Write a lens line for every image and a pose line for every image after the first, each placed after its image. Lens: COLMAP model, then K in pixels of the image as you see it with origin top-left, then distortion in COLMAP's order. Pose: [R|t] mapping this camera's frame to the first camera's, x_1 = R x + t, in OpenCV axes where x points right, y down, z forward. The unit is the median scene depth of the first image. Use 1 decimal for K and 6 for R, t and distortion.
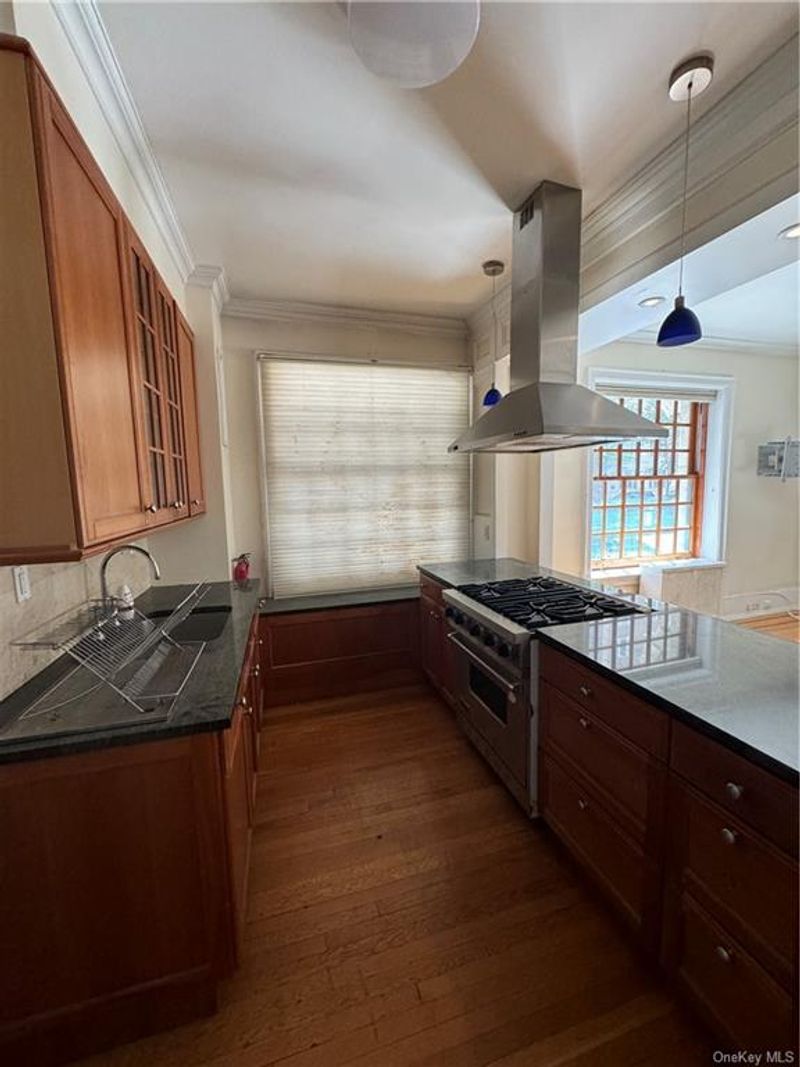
lens RADIAL K [[430.2, 0, 400.0], [0, 430.2, 533.5], [0, 0, 1]] dist [0.000034, 0.000289]
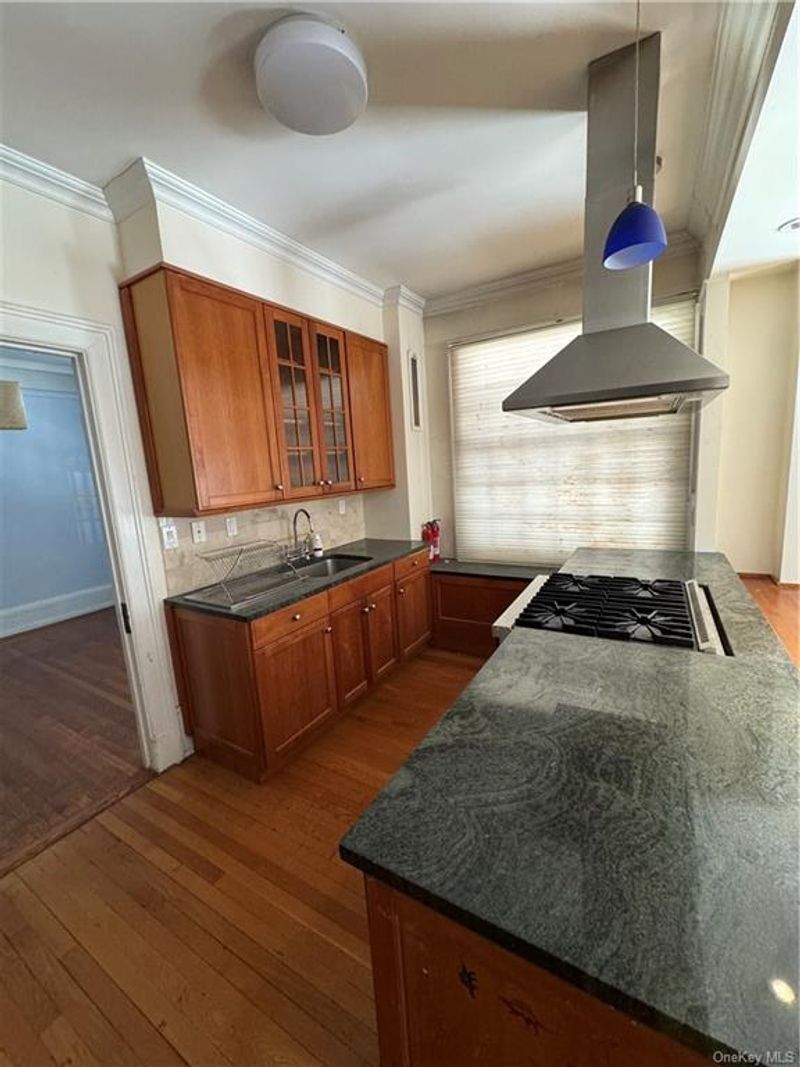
lens RADIAL K [[430.2, 0, 400.0], [0, 430.2, 533.5], [0, 0, 1]] dist [0.000034, 0.000289]
pose [[0.673985, 0.099683, -0.731989, 0.443438], [-0.036723, 0.994150, 0.101572, -0.032326], [0.737832, -0.041577, 0.673703, 0.117982]]
